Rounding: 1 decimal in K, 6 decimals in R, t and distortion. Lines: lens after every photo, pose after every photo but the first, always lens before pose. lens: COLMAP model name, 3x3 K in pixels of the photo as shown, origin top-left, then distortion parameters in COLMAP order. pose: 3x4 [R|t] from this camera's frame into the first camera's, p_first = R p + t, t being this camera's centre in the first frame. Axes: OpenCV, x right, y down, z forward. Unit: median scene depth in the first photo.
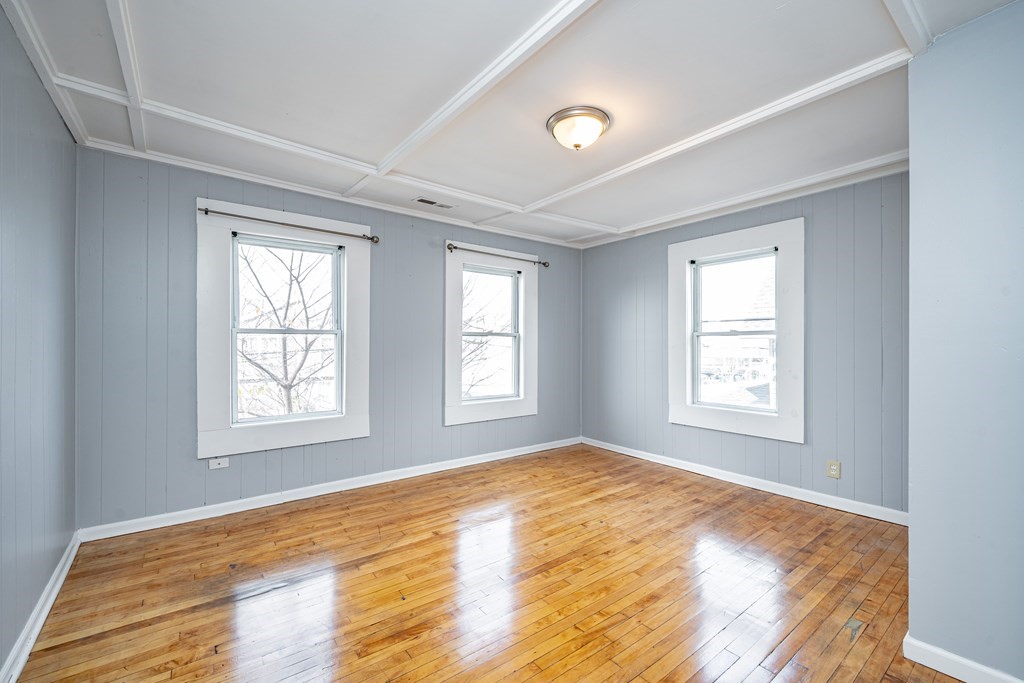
lens RADIAL K [[422.9, 0, 517.3], [0, 422.9, 340.5], [0, 0, 1]] dist [-0.000940, -0.000413]
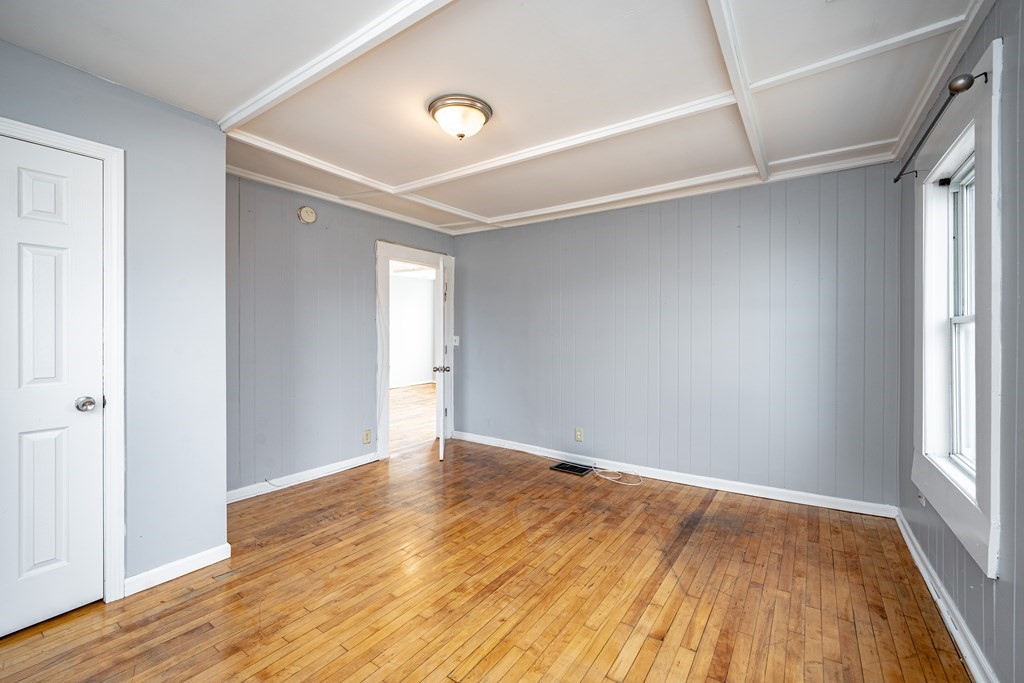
lens RADIAL K [[419.5, 0, 499.9], [0, 419.5, 338.7], [0, 0, 1]] dist [-0.000263, -0.000133]
pose [[-0.962606, -0.003908, -0.270876, 0.217013], [-0.004771, 0.999985, 0.002529, 0.000195], [0.270862, 0.003727, -0.962611, 1.350189]]
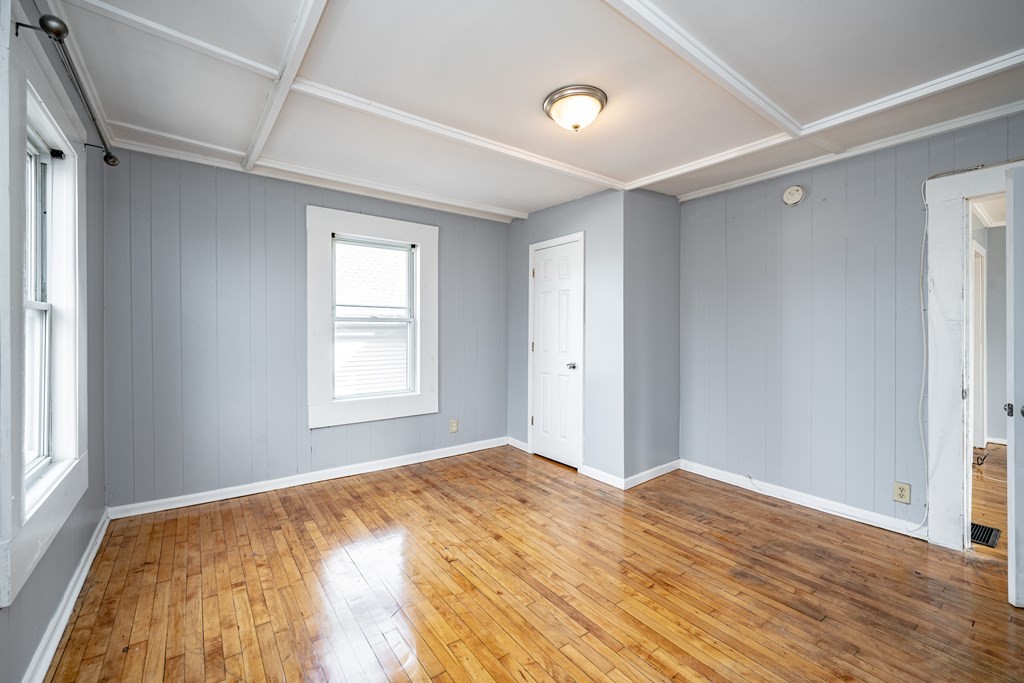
lens RADIAL K [[422.9, 0, 517.3], [0, 422.9, 340.5], [0, 0, 1]] dist [-0.000940, -0.000413]
pose [[0.015595, -0.027443, 0.999502, -0.560011], [-0.016431, 0.999481, 0.027699, -0.005489], [-0.999743, -0.016855, 0.015136, 0.770367]]
